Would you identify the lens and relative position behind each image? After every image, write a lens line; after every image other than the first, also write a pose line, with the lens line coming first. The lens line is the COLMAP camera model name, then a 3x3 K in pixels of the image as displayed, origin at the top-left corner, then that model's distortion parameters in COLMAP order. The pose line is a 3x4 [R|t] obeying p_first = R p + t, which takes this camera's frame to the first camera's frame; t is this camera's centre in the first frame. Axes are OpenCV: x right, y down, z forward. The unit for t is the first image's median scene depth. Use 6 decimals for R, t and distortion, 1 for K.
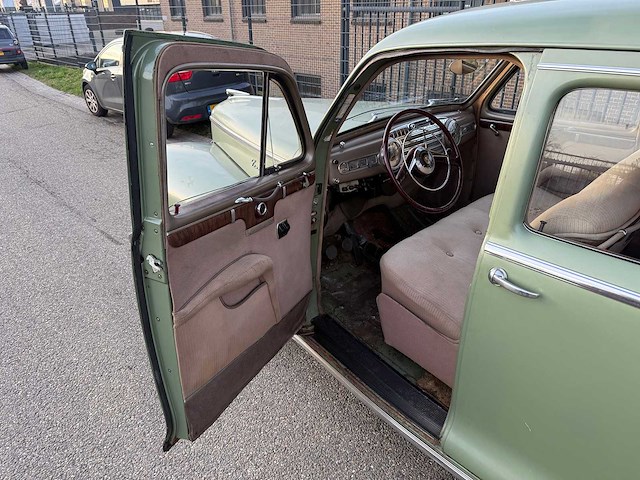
lens RADIAL K [[455.9, 0, 317.3], [0, 455.9, 241.9], [0, 0, 1]] dist [0.004491, -0.000145]
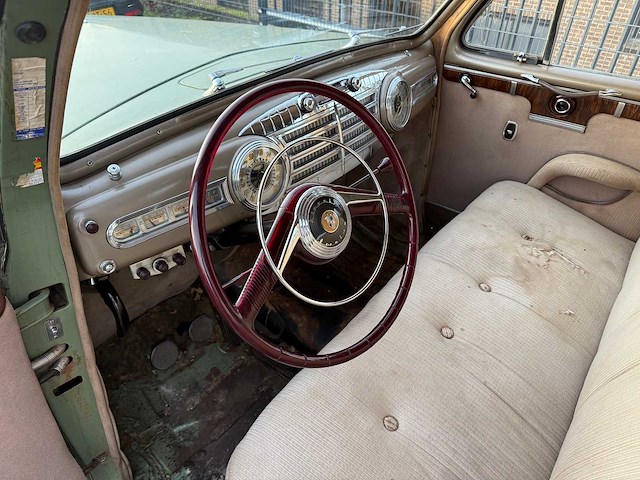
lens RADIAL K [[455.9, 0, 323.6], [0, 455.9, 241.0], [0, 0, 1]] dist [0.004491, -0.000145]
pose [[0.990290, -0.055337, 0.127527, 0.143660], [0.032852, 0.984531, 0.172103, -0.177820], [-0.135078, -0.166242, 0.976789, 0.493252]]
